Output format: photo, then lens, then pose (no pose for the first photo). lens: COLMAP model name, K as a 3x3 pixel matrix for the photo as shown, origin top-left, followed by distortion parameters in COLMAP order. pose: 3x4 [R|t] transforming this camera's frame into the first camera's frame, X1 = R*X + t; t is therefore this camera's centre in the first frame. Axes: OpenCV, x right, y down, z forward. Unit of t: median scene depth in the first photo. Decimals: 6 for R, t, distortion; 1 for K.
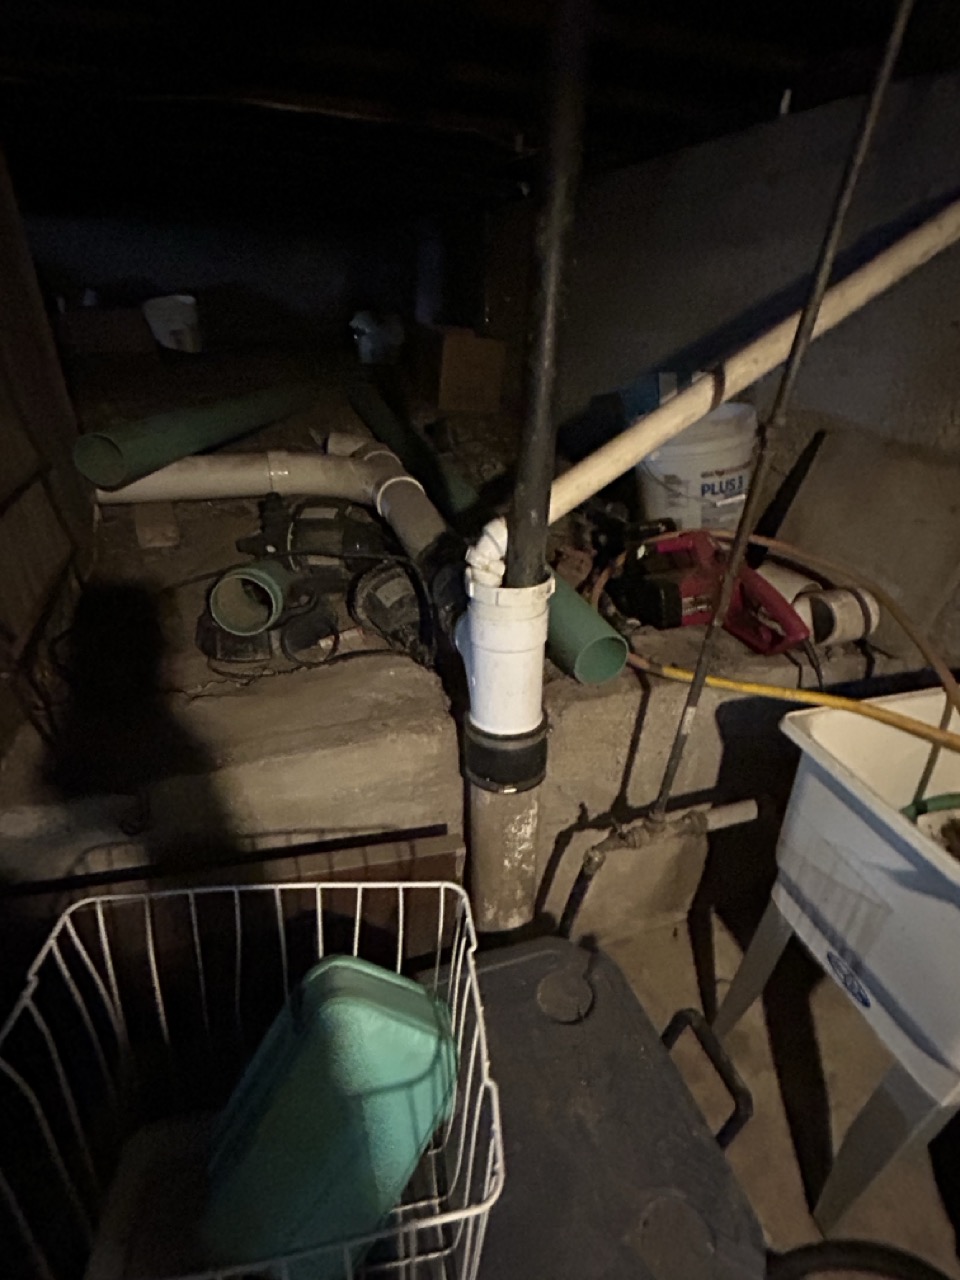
lens RADIAL K [[622.2, 0, 487.6], [0, 622.2, 639.5], [0, 0, 1]] dist [-0.004839, 0.002557]
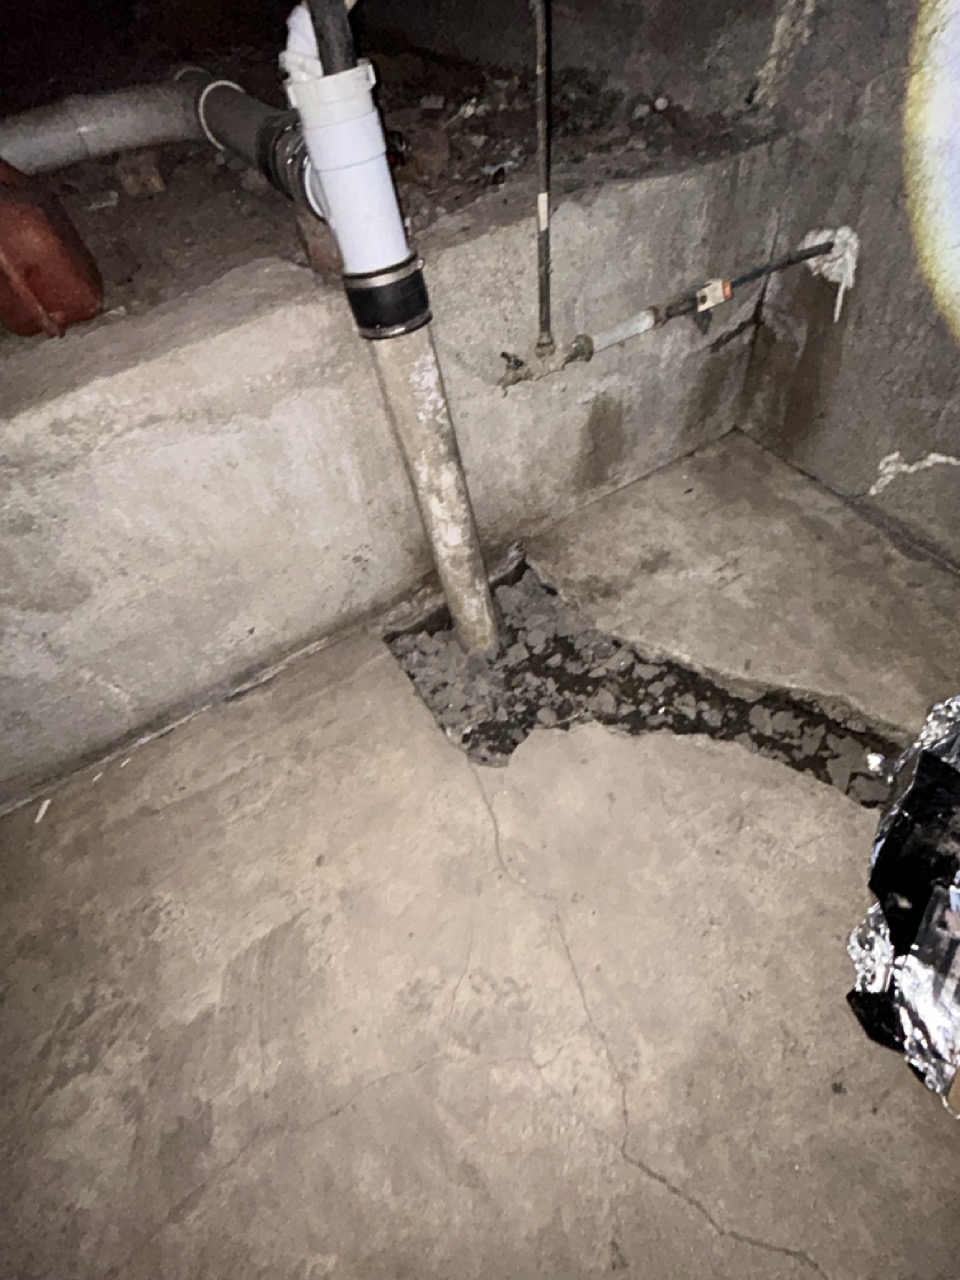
lens RADIAL K [[622.2, 0, 484.6], [0, 622.2, 636.6], [0, 0, 1]] dist [-0.004839, 0.002557]
pose [[0.966141, -0.257996, -0.002993, 0.042527], [0.241546, 0.900339, 0.362001, 0.341043], [-0.090701, -0.350467, 0.932173, -0.212508]]
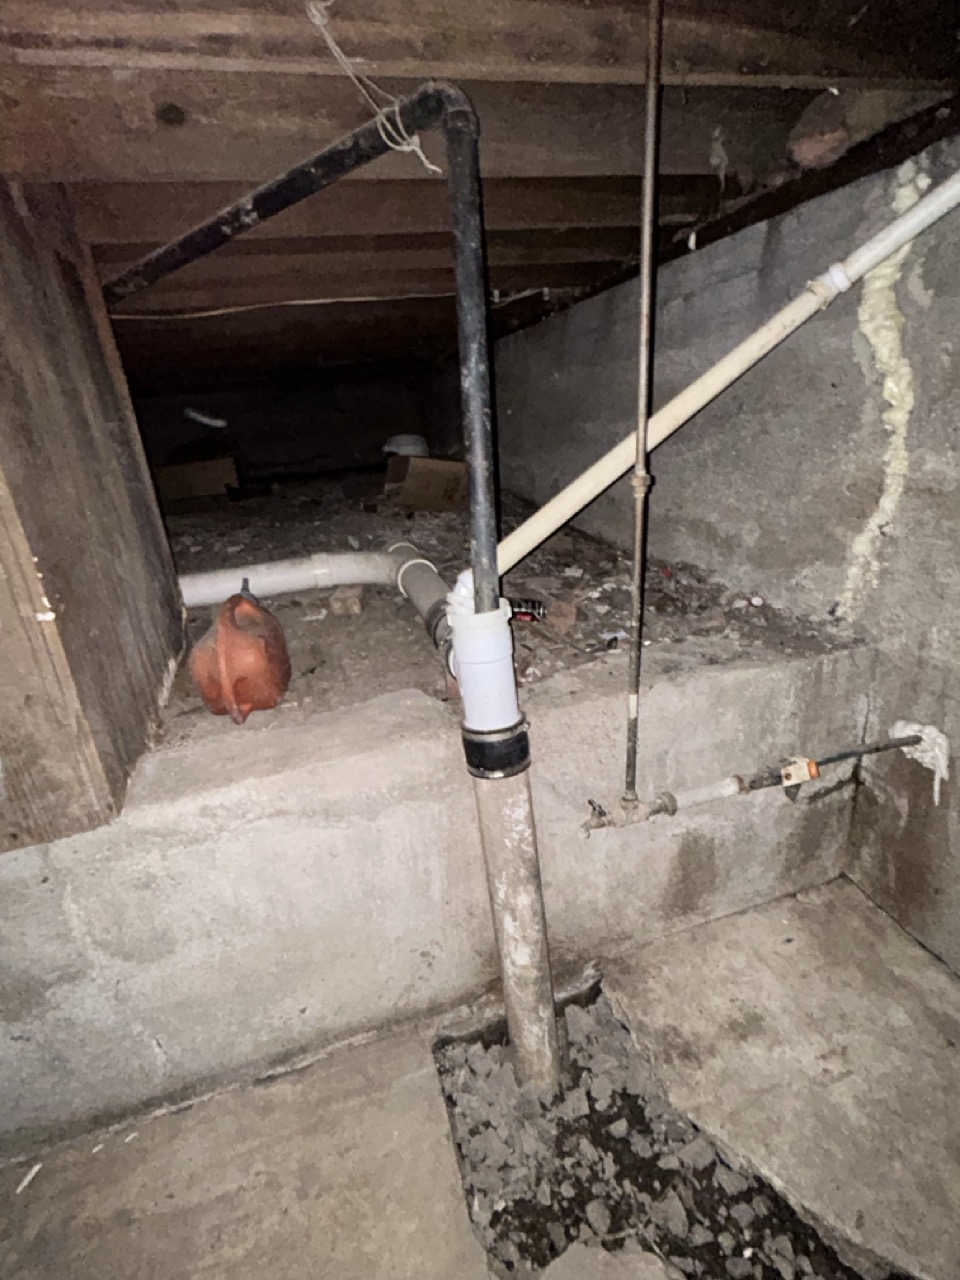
lens RADIAL K [[622.2, 0, 485.5], [0, 622.2, 641.0], [0, 0, 1]] dist [-0.004839, 0.002557]
pose [[0.990423, -0.104694, -0.090004, 0.142033], [0.090165, 0.984165, -0.152607, 0.150994], [0.104556, 0.143030, 0.984180, -0.278780]]
